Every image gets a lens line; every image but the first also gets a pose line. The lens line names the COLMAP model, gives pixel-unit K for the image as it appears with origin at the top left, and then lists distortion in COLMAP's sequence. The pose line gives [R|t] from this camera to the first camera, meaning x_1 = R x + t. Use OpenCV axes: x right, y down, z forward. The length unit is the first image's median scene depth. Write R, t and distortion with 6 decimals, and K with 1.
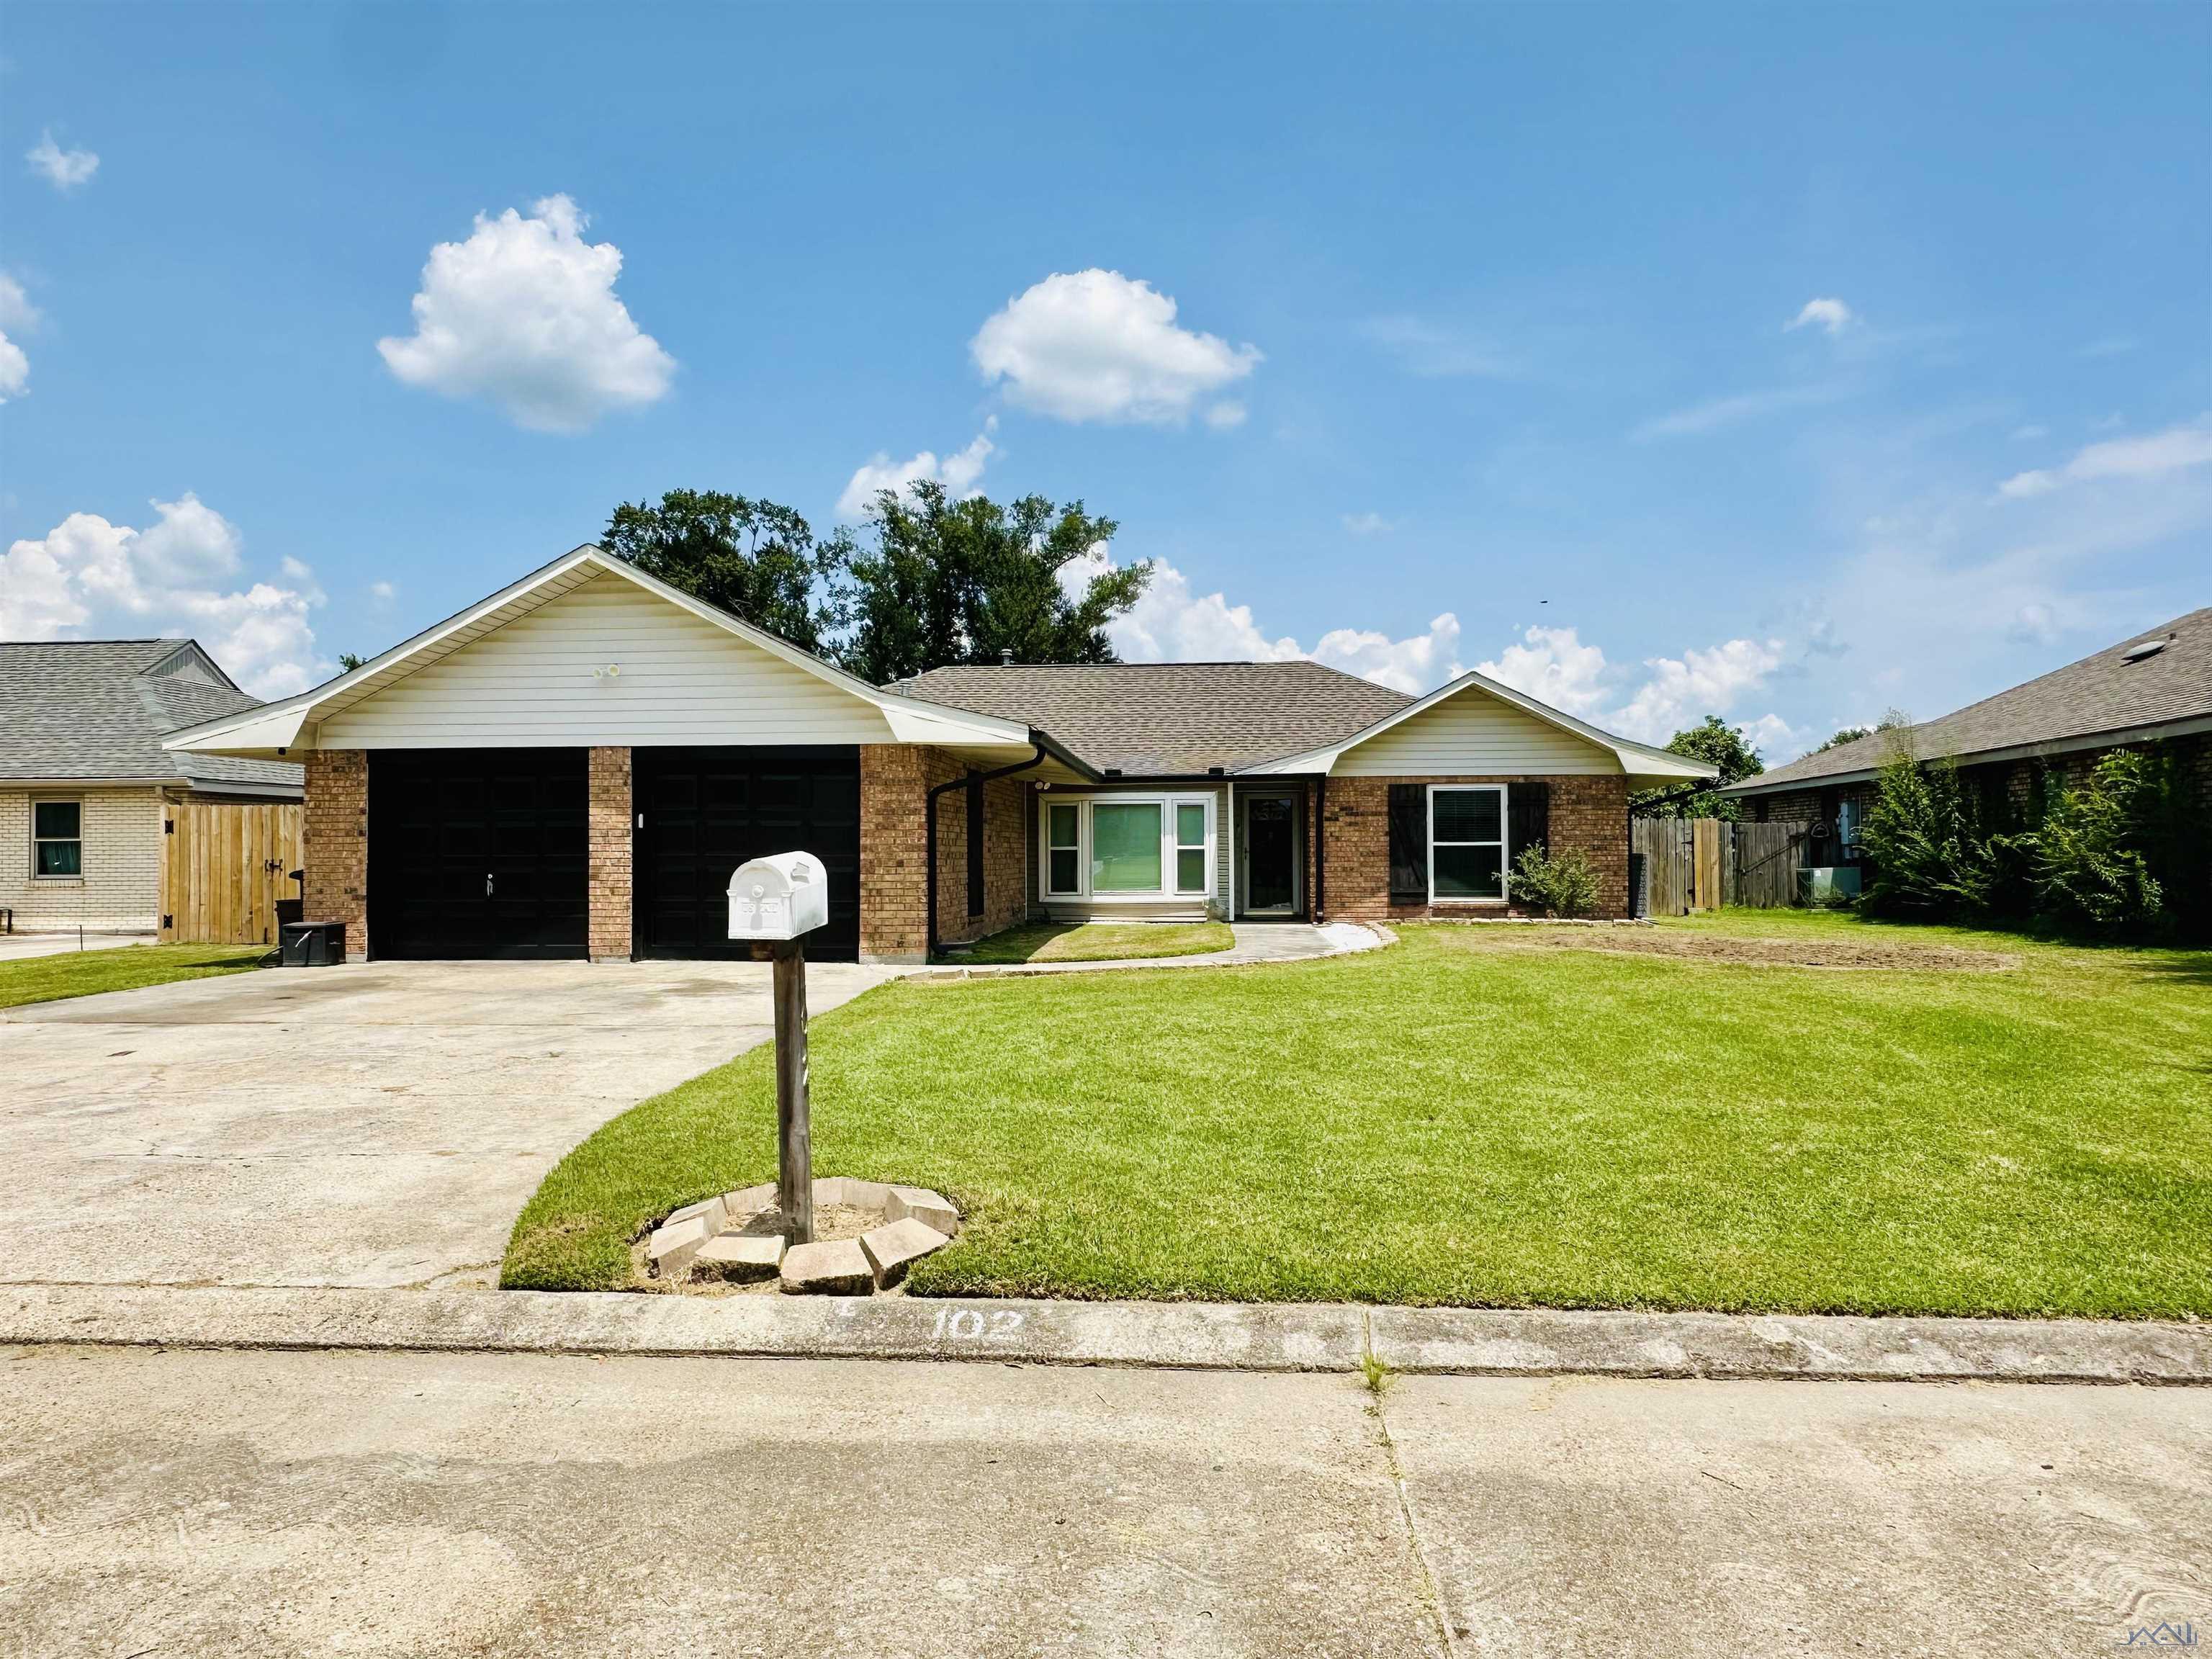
lens RADIAL K [[1482.3, 0, 1106.0], [0, 1482.3, 829.5], [0, 0, 1]] dist [0.002889, -0.000097]
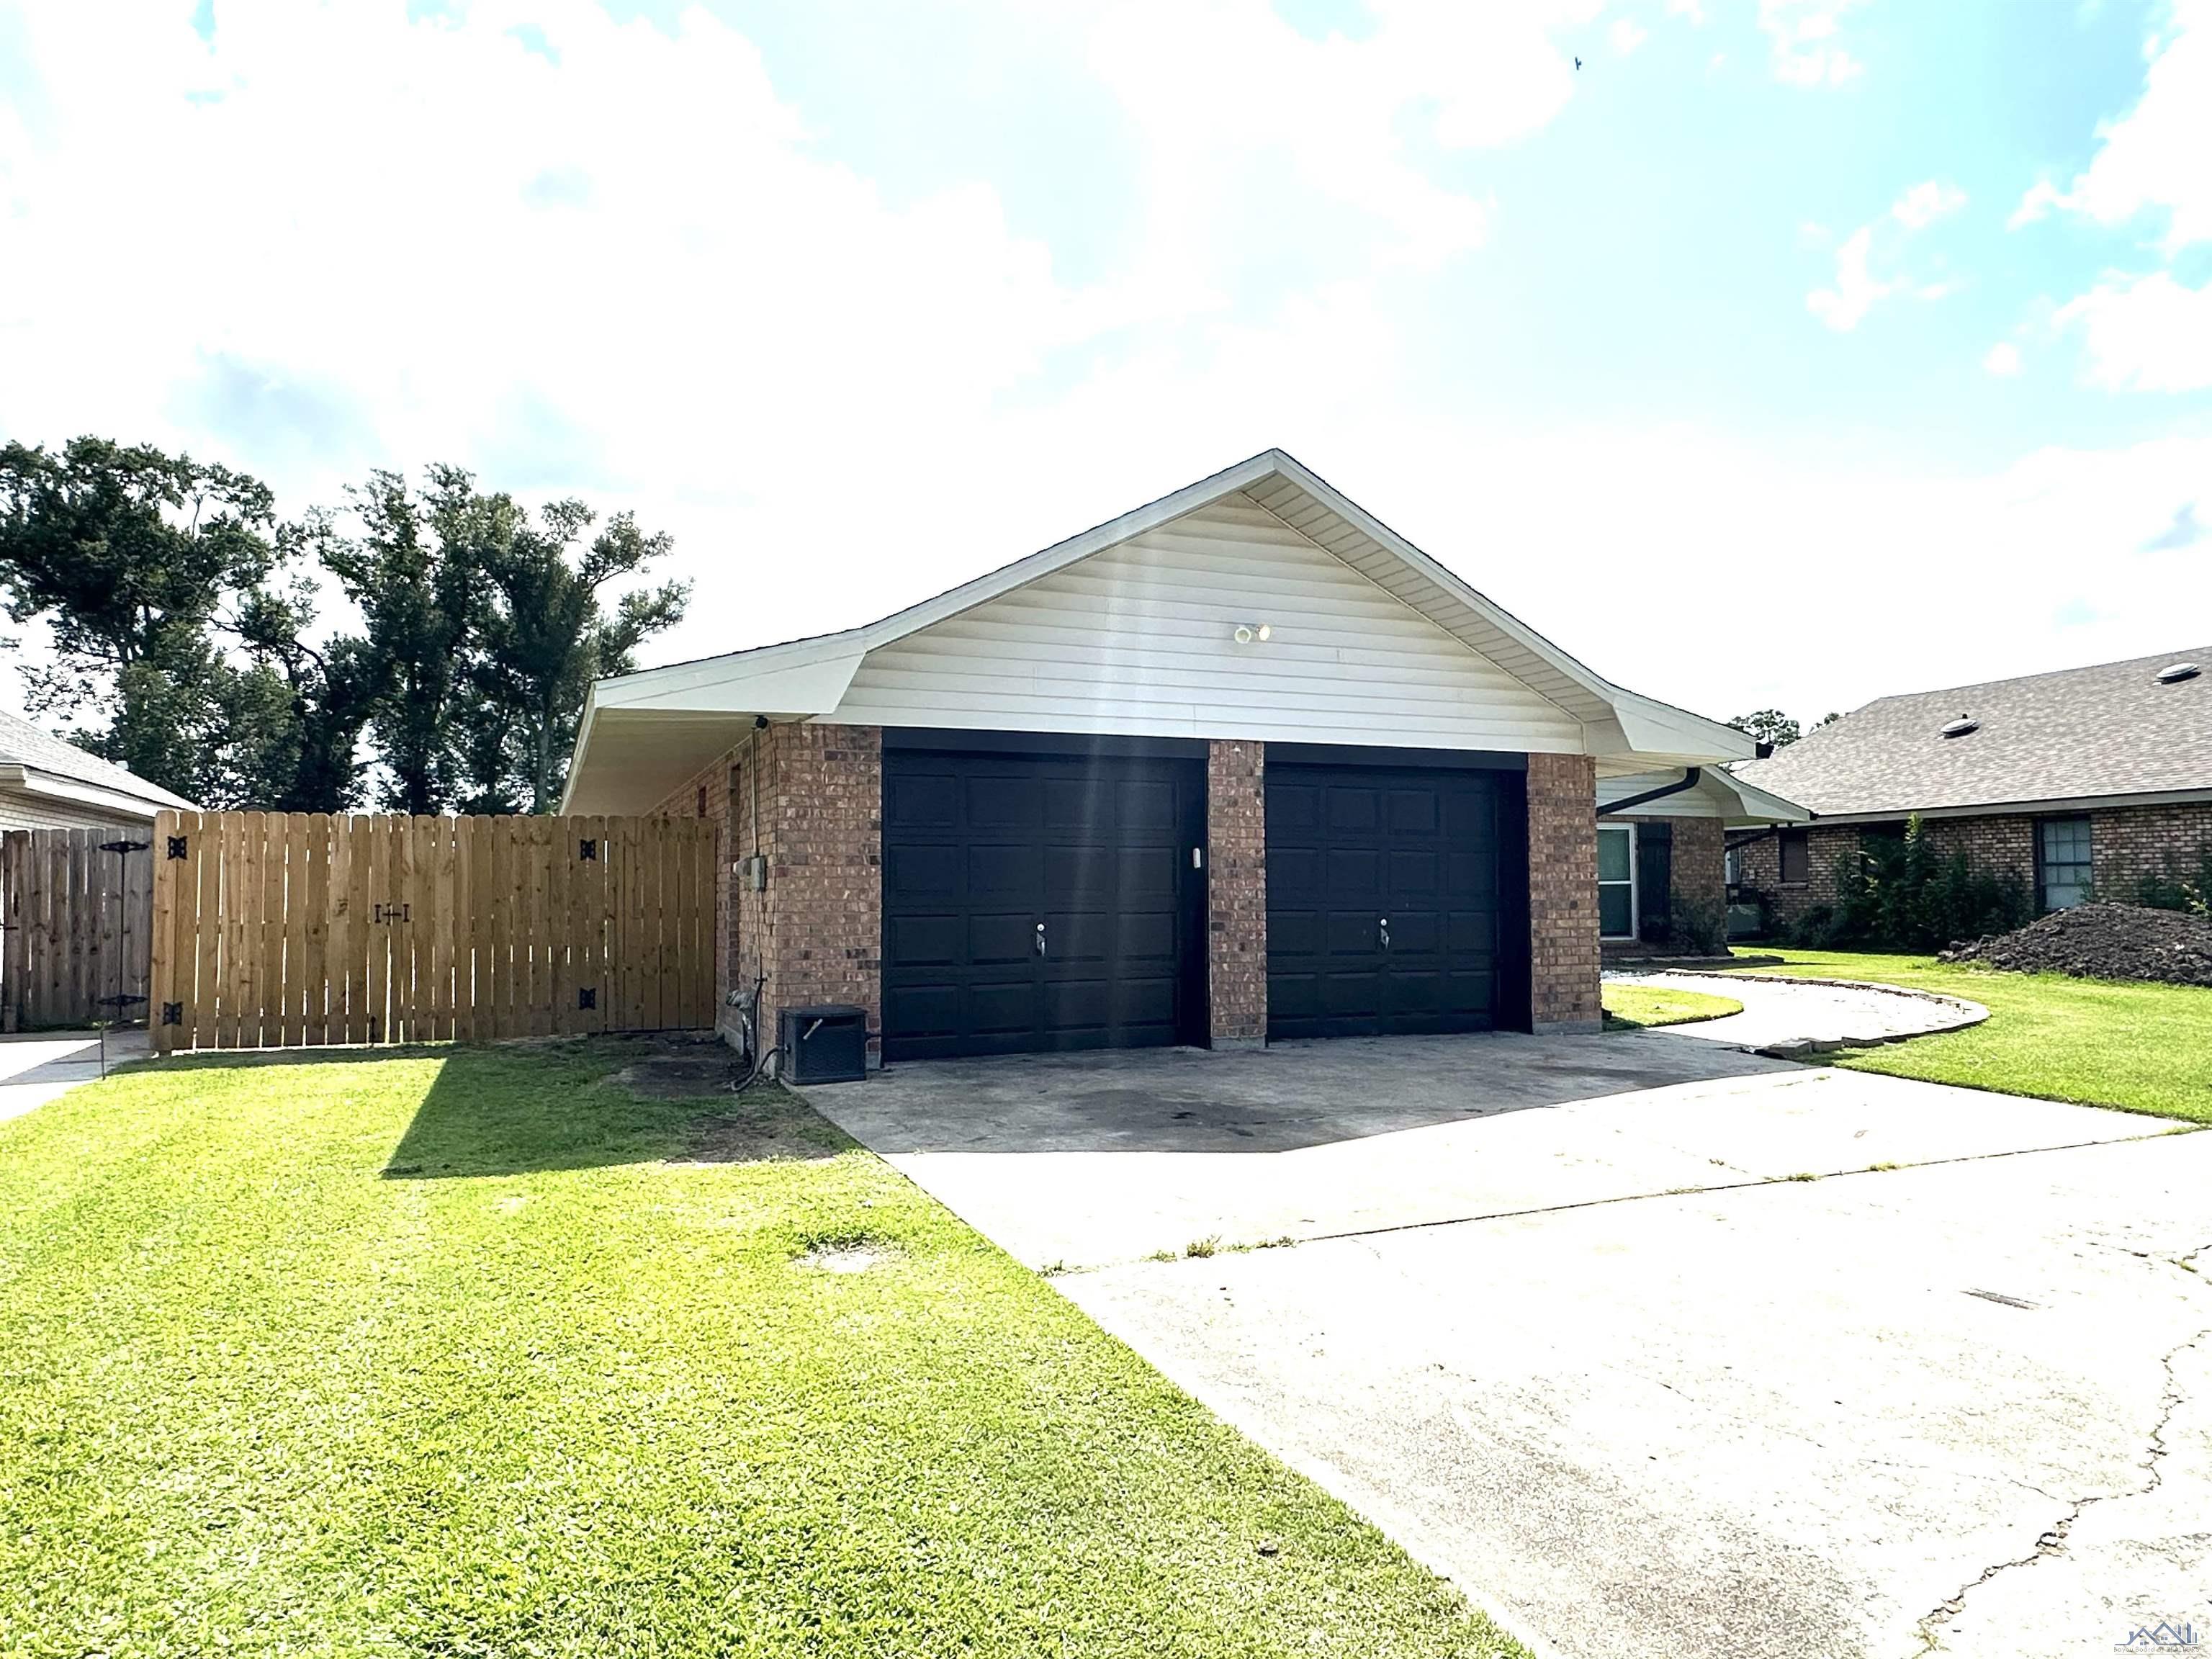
lens RADIAL K [[1402.3, 0, 1106.0], [0, 1402.3, 829.5], [0, 0, 1]] dist [-0.001069, -0.001223]
pose [[0.891469, 0.019640, 0.452655, -0.681443], [-0.006461, 0.999510, -0.030642, 0.006918], [-0.453035, 0.024392, 0.891159, 0.431382]]
